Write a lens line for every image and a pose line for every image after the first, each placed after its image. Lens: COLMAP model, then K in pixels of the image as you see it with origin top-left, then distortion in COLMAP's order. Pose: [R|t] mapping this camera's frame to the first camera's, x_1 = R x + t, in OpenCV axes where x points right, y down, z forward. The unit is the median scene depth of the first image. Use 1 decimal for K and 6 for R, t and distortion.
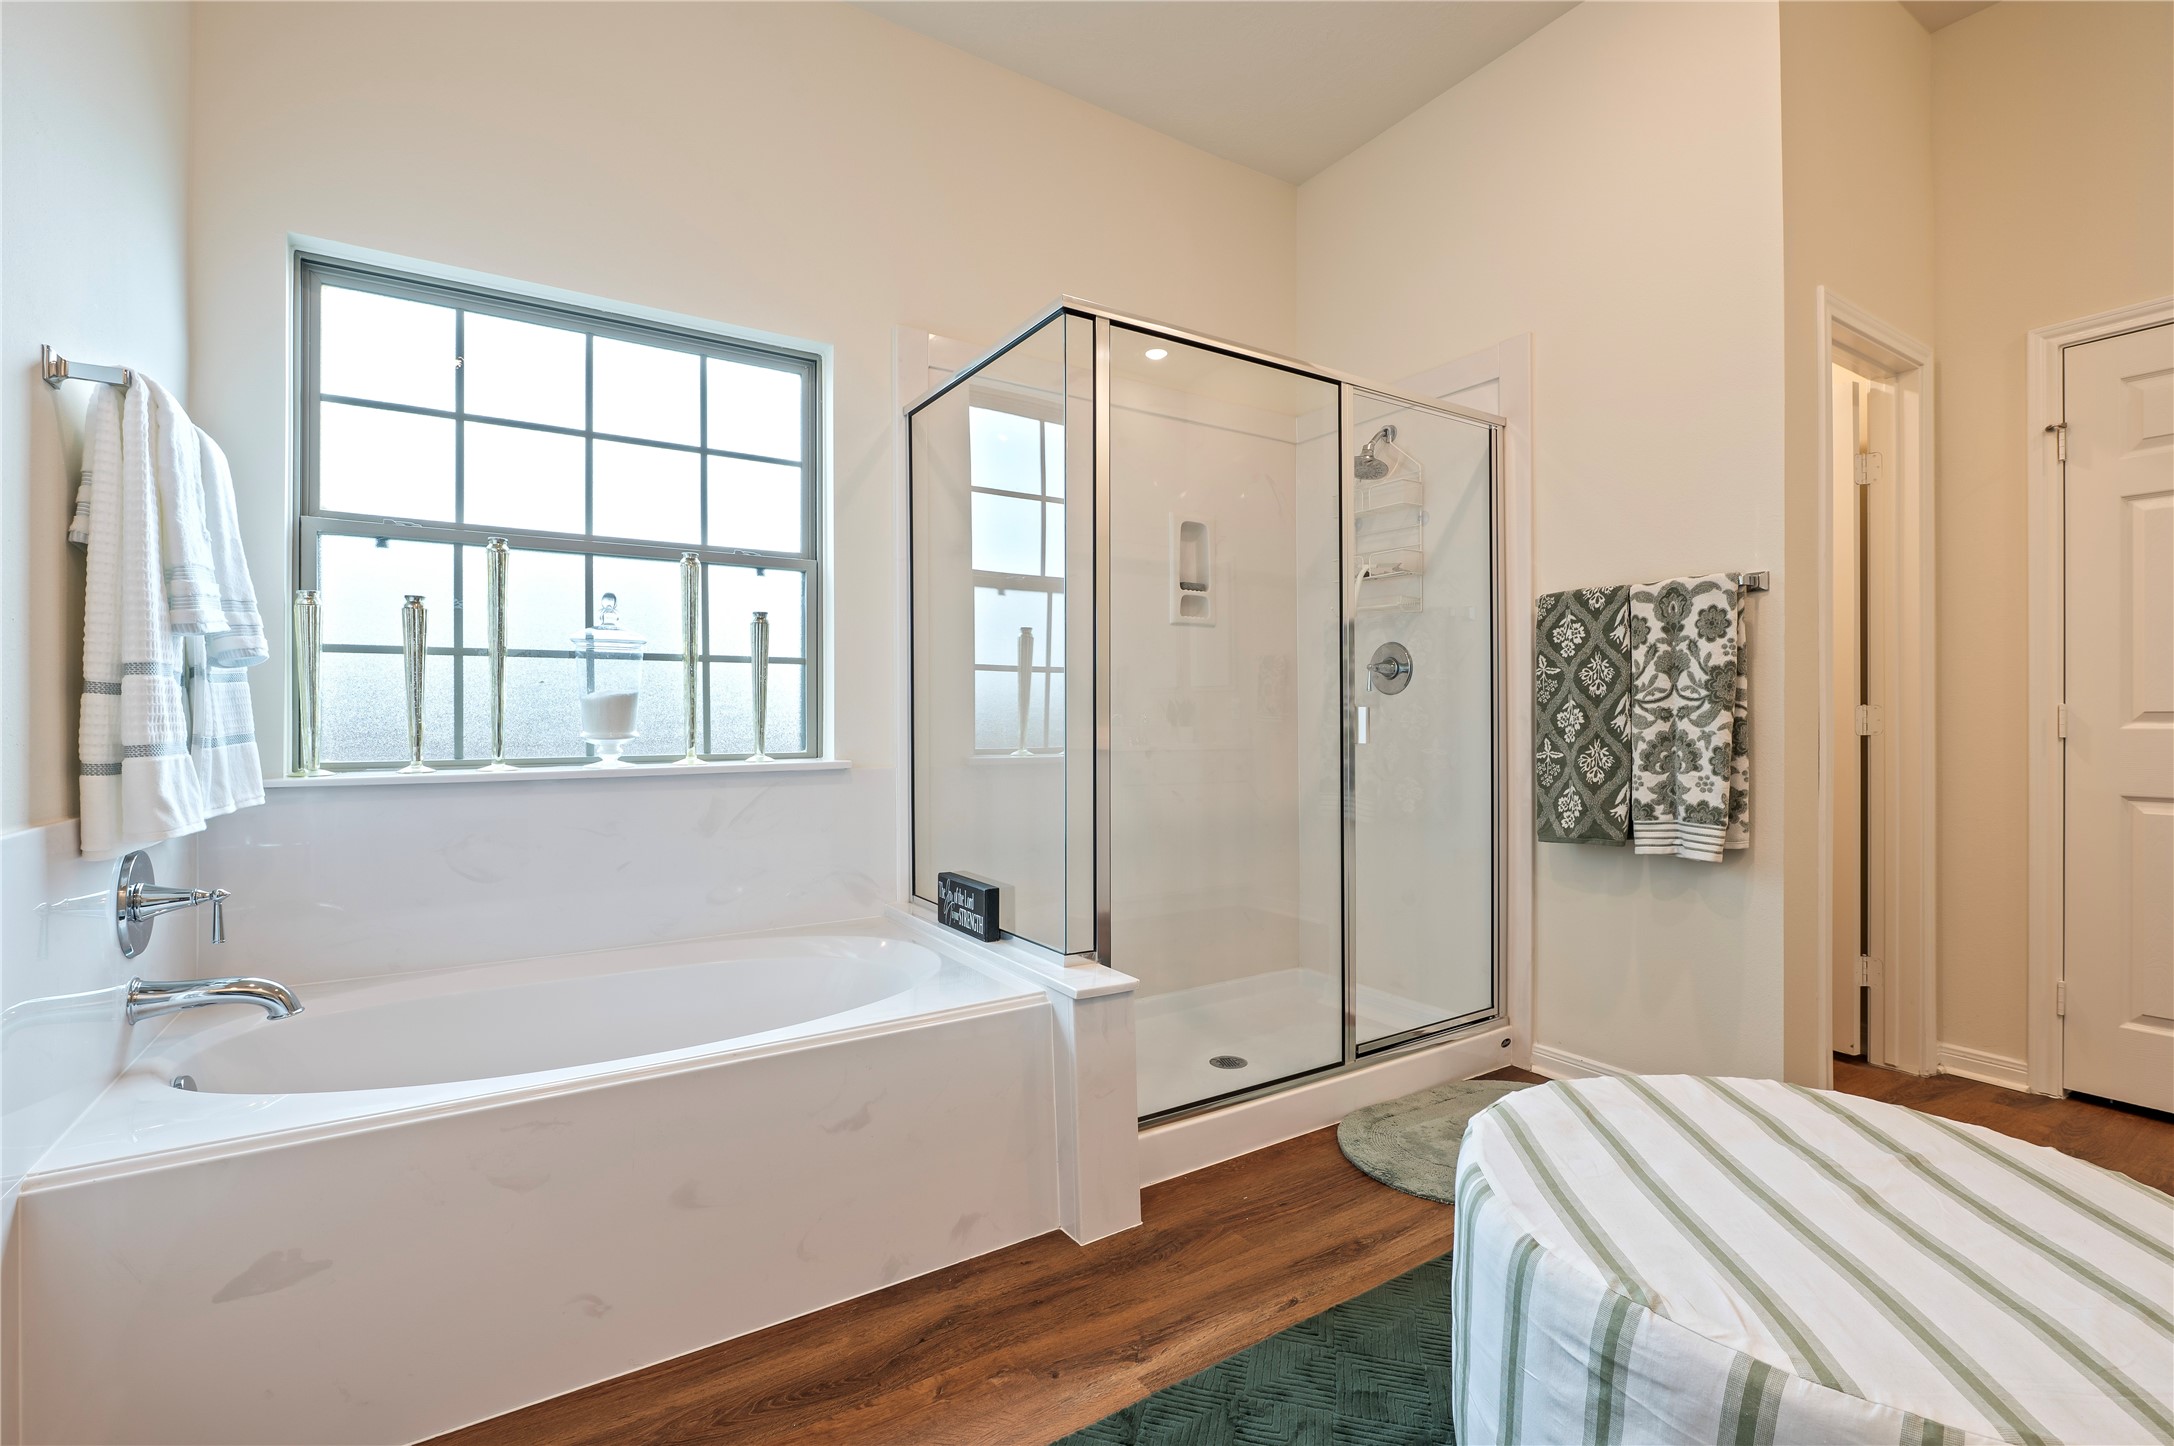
lens RADIAL K [[963.1, 0, 1093.5], [0, 963.1, 717.4], [0, 0, 1]] dist [-0.004550, 0.000138]
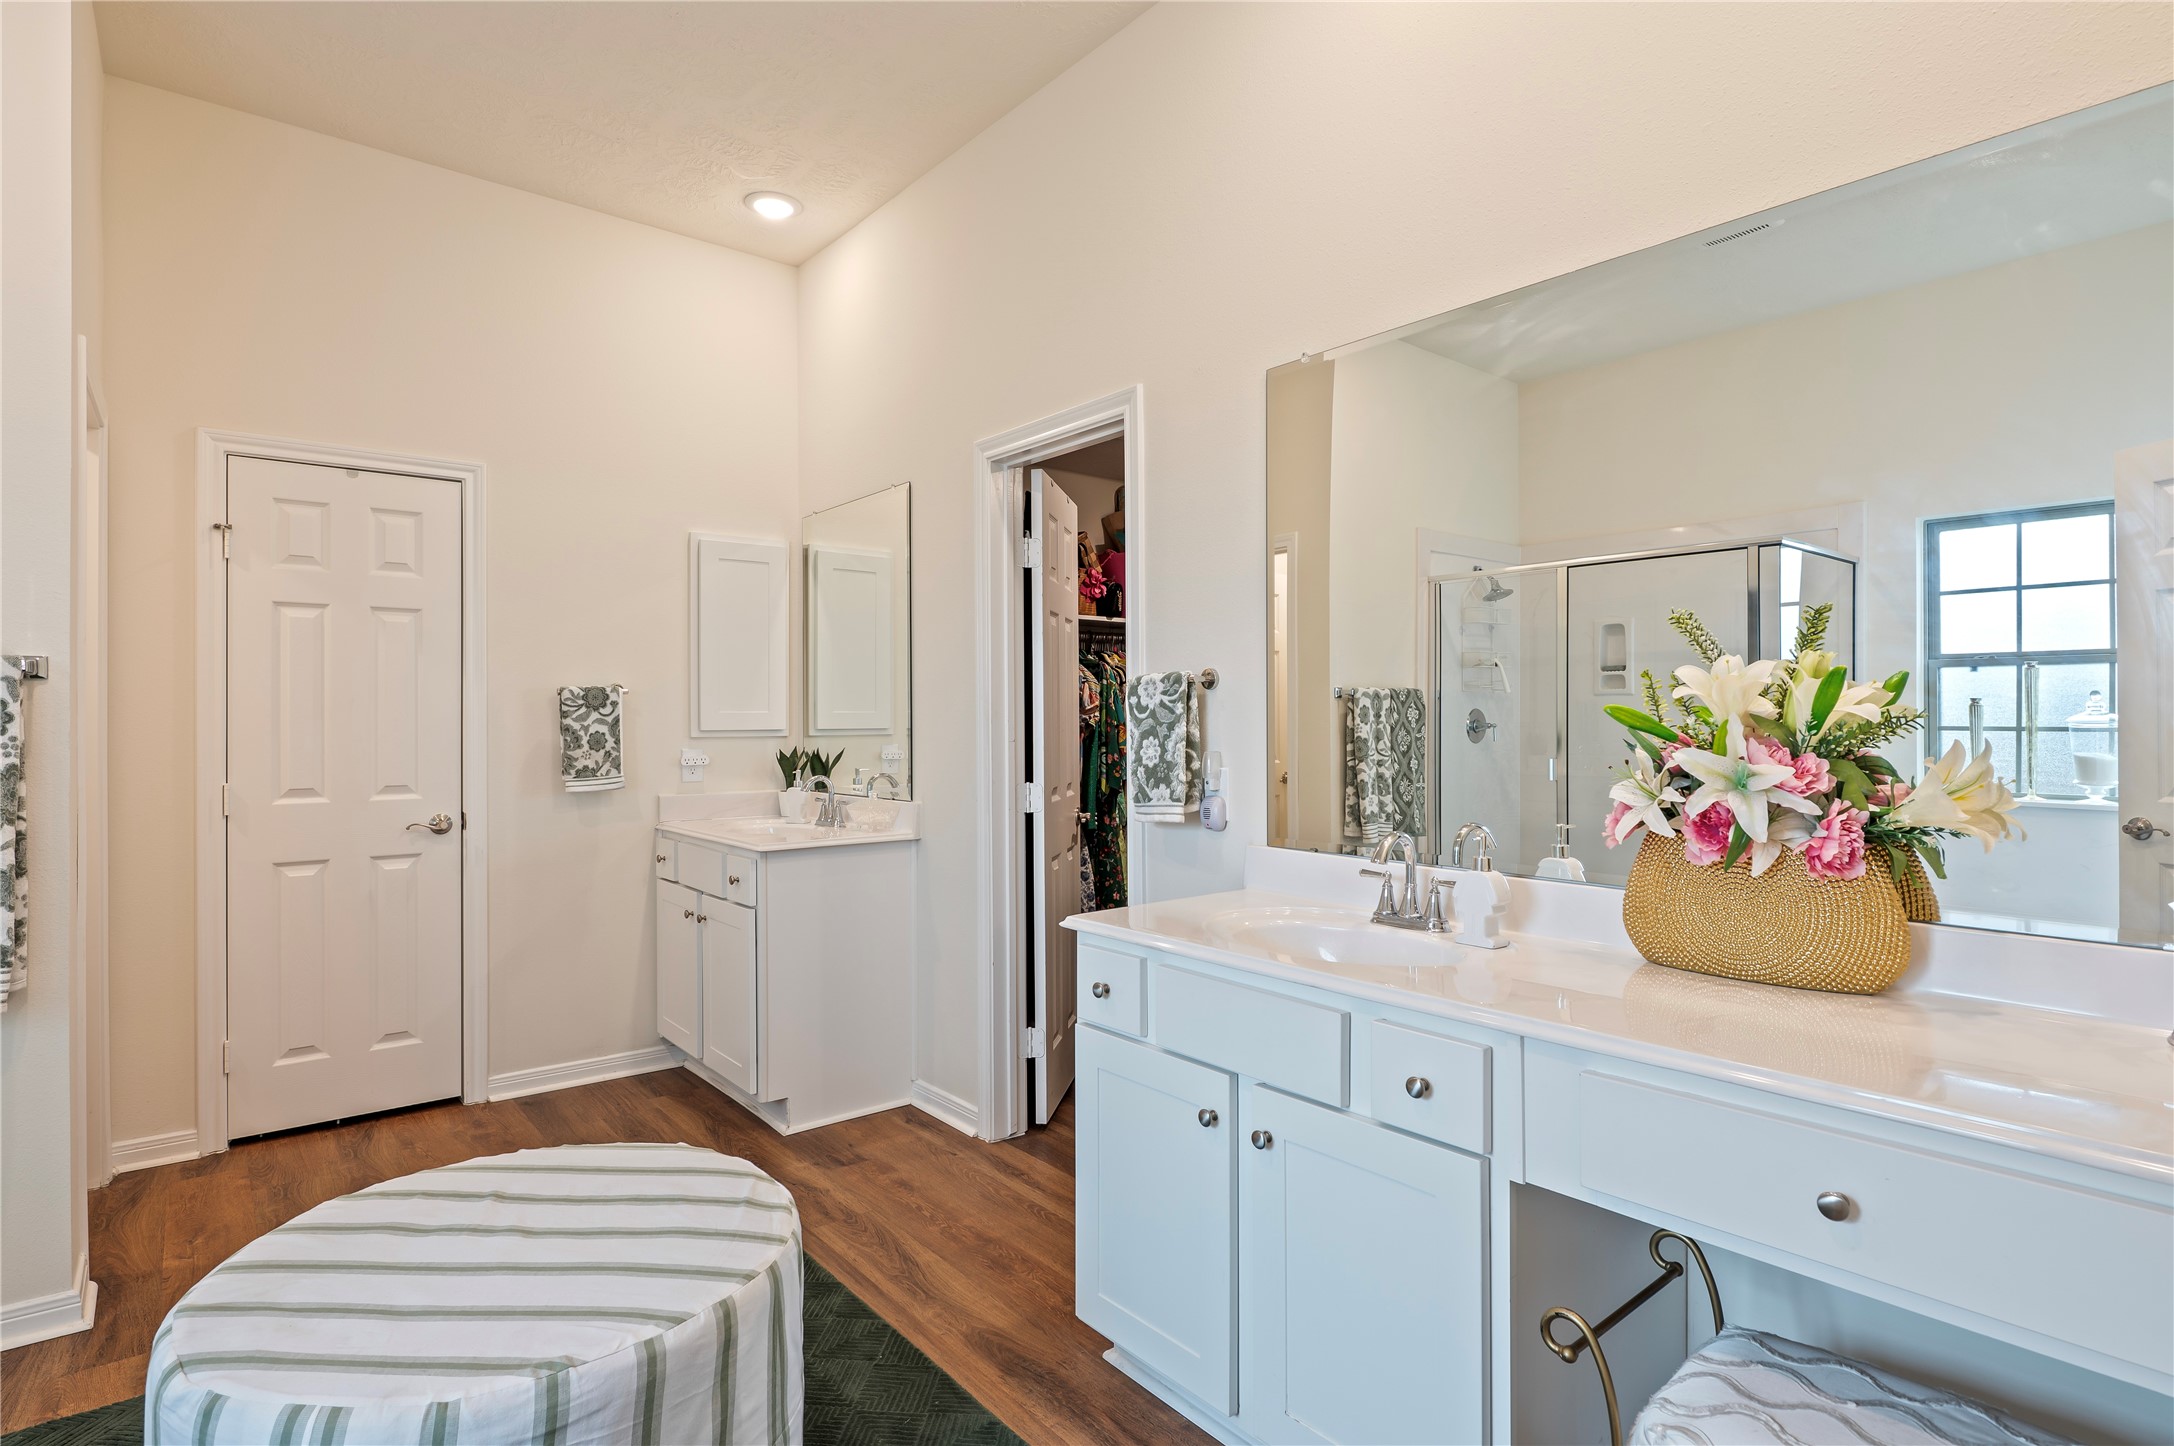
lens RADIAL K [[1125.0, 0, 1087.0], [0, 1125.0, 723.0], [0, 0, 1]] dist [-0.000449, -0.000230]
pose [[-0.106774, -0.003394, 0.994278, -0.387516], [0.000446, 0.999994, 0.003461, -0.096254], [-0.994283, 0.000813, -0.106772, 0.192067]]
